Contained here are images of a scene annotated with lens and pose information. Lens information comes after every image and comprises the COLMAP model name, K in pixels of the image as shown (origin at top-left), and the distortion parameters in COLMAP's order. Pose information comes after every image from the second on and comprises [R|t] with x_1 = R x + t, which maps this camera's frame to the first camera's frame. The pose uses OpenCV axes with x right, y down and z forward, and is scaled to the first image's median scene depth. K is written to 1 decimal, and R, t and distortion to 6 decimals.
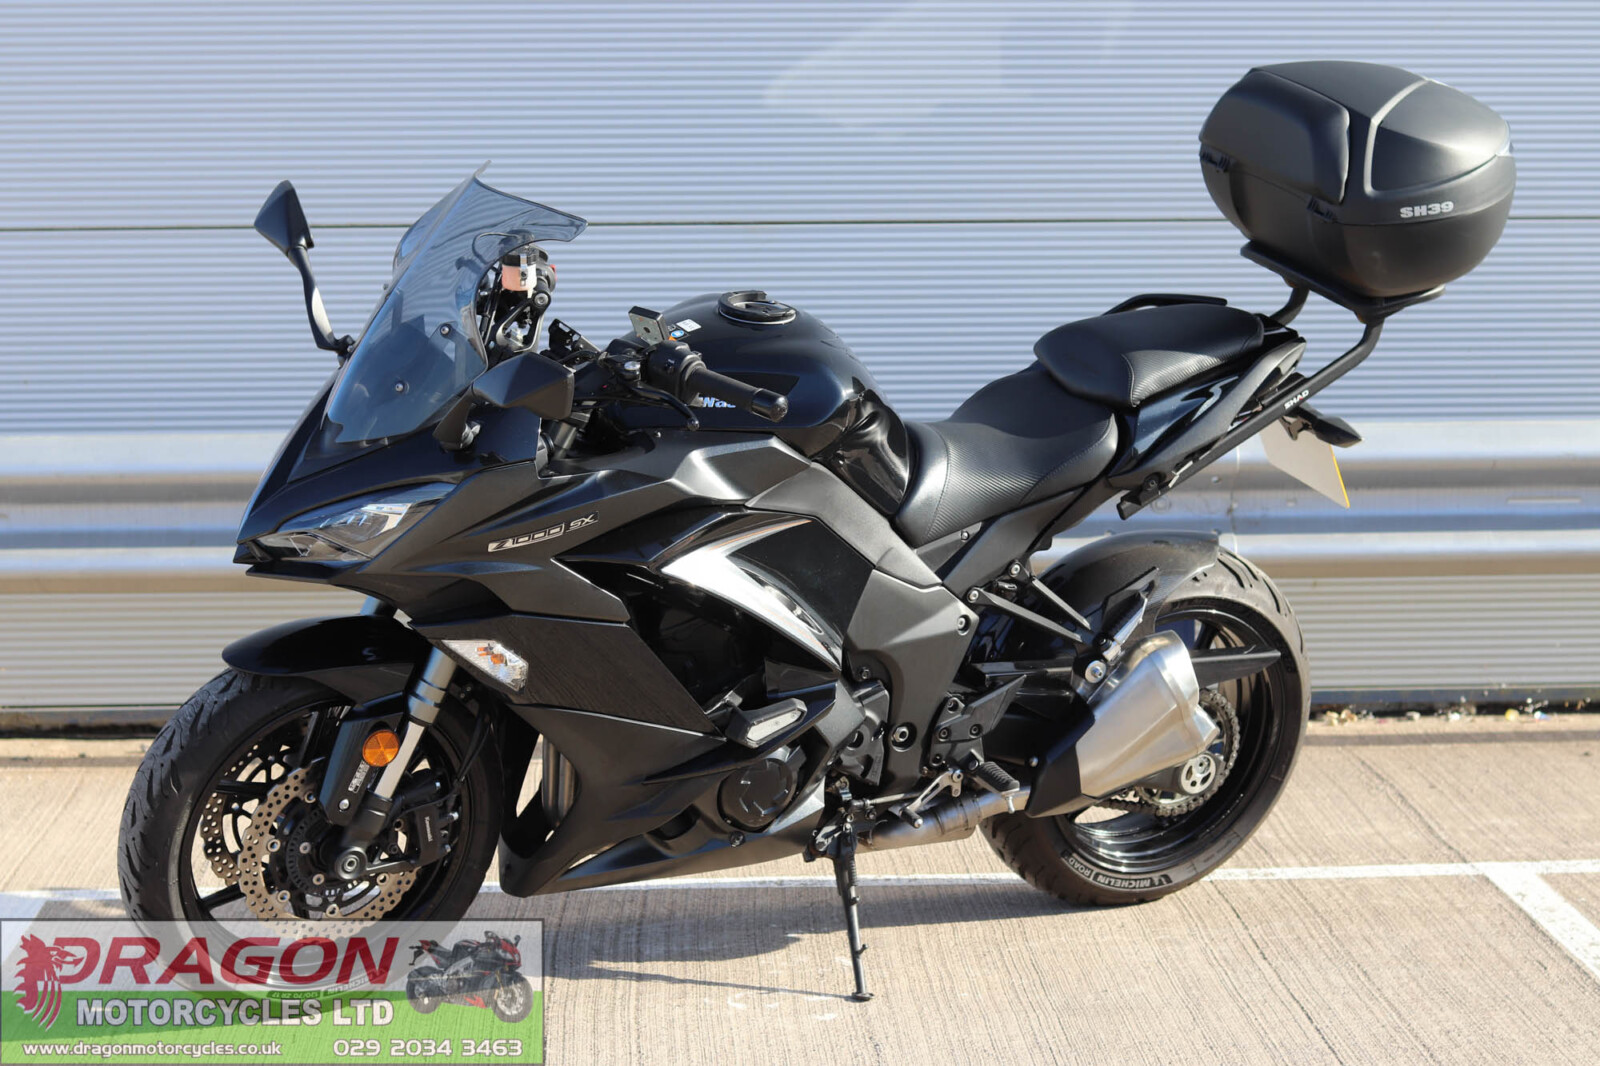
lens RADIAL K [[3785.9, 0, 802.9], [0, 3785.9, 534.0], [0, 0, 1]] dist [-0.091330, 0.000000]
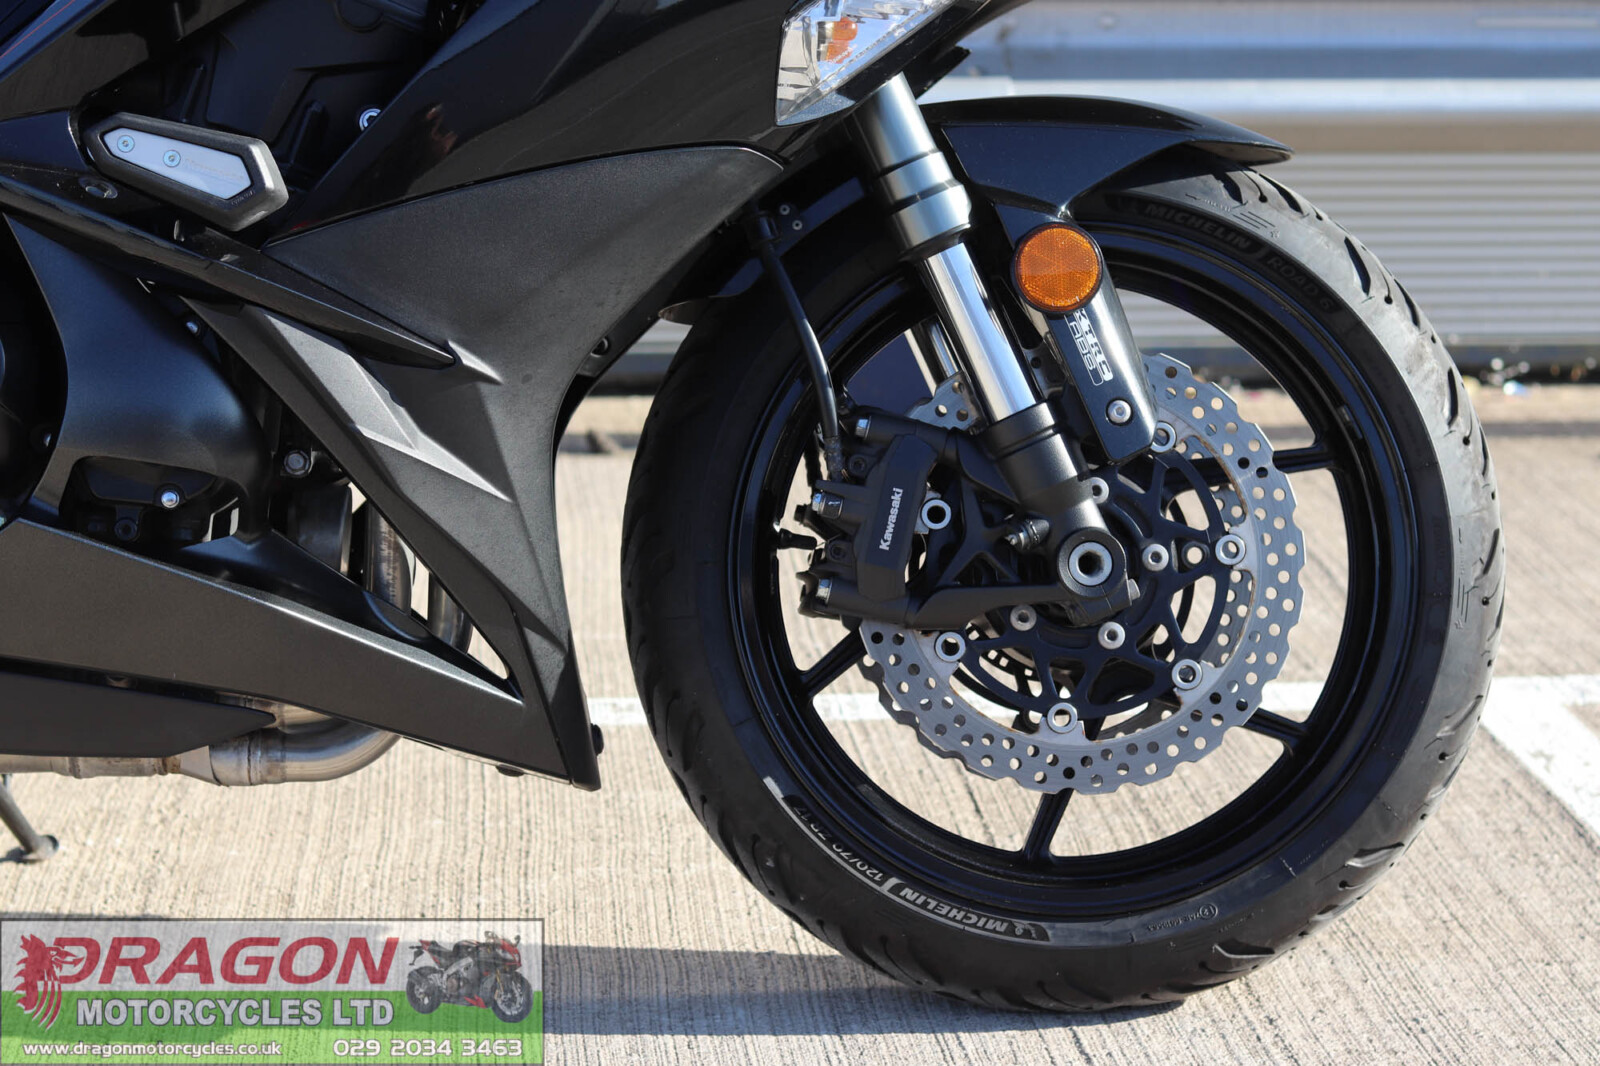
lens RADIAL K [[3785.9, 0, 803.3], [0, 3785.9, 530.4], [0, 0, 1]] dist [-0.091330, 0.000000]
pose [[0.999100, 0.001349, 0.042389, 0.067077], [-0.005250, 0.995742, 0.092037, 0.018852], [-0.042085, -0.092177, 0.994853, 0.482436]]
